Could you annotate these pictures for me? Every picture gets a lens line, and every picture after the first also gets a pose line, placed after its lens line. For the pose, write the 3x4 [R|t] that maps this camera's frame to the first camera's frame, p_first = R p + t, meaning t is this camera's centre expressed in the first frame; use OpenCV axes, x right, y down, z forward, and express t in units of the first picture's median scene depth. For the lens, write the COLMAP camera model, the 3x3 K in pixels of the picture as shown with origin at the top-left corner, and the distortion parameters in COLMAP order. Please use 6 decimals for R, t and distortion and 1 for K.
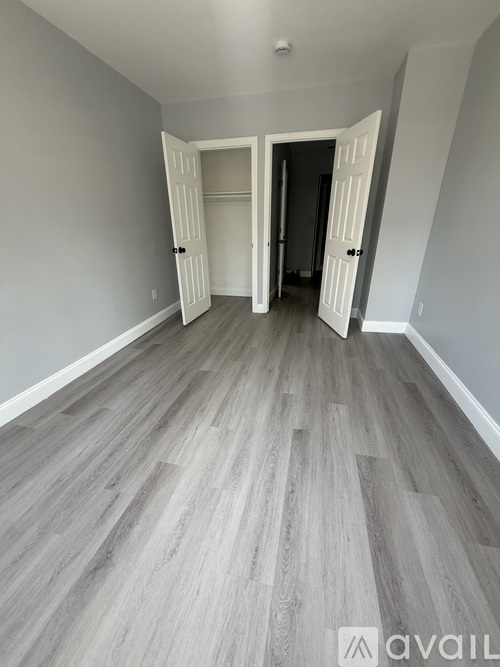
lens RADIAL K [[267.0, 0, 249.2], [0, 267.0, 334.6], [0, 0, 1]] dist [0.001068, 0.000319]
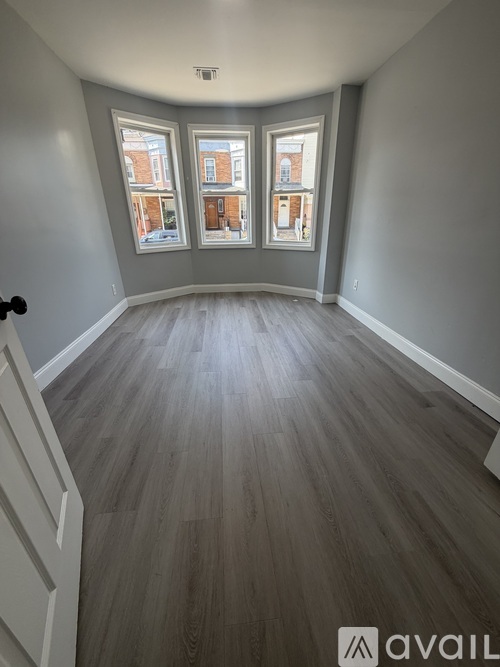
lens RADIAL K [[267.0, 0, 249.8], [0, 267.0, 332.7], [0, 0, 1]] dist [0.001068, 0.000319]
pose [[-0.941350, 0.148443, -0.303027, 0.318442], [-0.115950, 0.701052, 0.703620, -0.731262], [0.316885, 0.697489, -0.642723, 1.803058]]
